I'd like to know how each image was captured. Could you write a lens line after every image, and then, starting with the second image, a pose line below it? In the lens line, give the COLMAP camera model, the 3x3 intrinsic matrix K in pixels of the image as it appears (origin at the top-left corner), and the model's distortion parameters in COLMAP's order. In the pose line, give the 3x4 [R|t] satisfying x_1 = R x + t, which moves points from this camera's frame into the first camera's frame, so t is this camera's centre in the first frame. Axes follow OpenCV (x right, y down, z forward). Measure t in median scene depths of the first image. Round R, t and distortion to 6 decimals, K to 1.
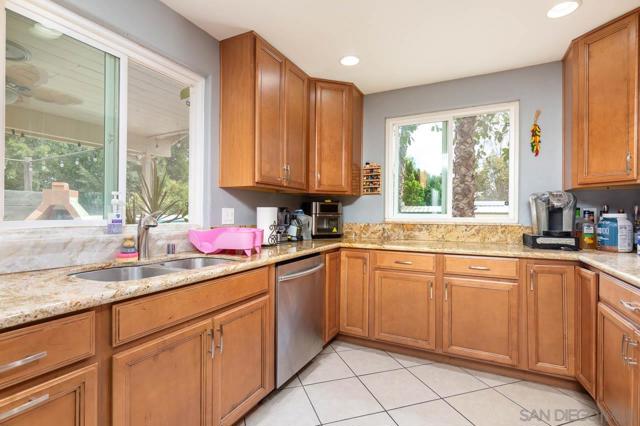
lens RADIAL K [[304.3, 0, 320.0], [0, 304.3, 213.0], [0, 0, 1]] dist [-0.002695, 0.000246]
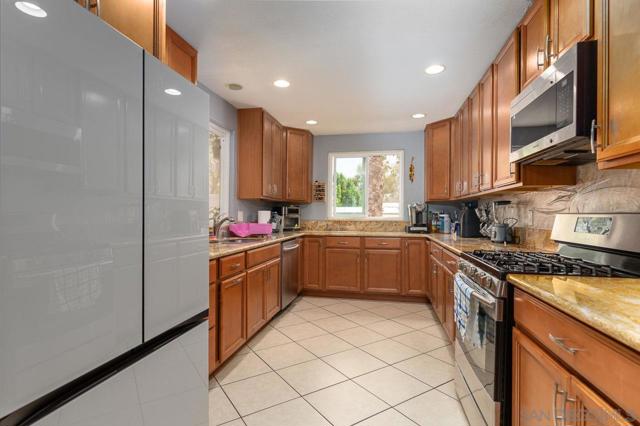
lens RADIAL K [[307.3, 0, 320.0], [0, 307.3, 213.0], [0, 0, 1]] dist [-0.001485, -0.000048]
pose [[0.965101, 0.000758, 0.261876, -0.314840], [-0.000112, 0.999997, -0.002485, -0.002263], [-0.261877, 0.002369, 0.965098, -0.666450]]
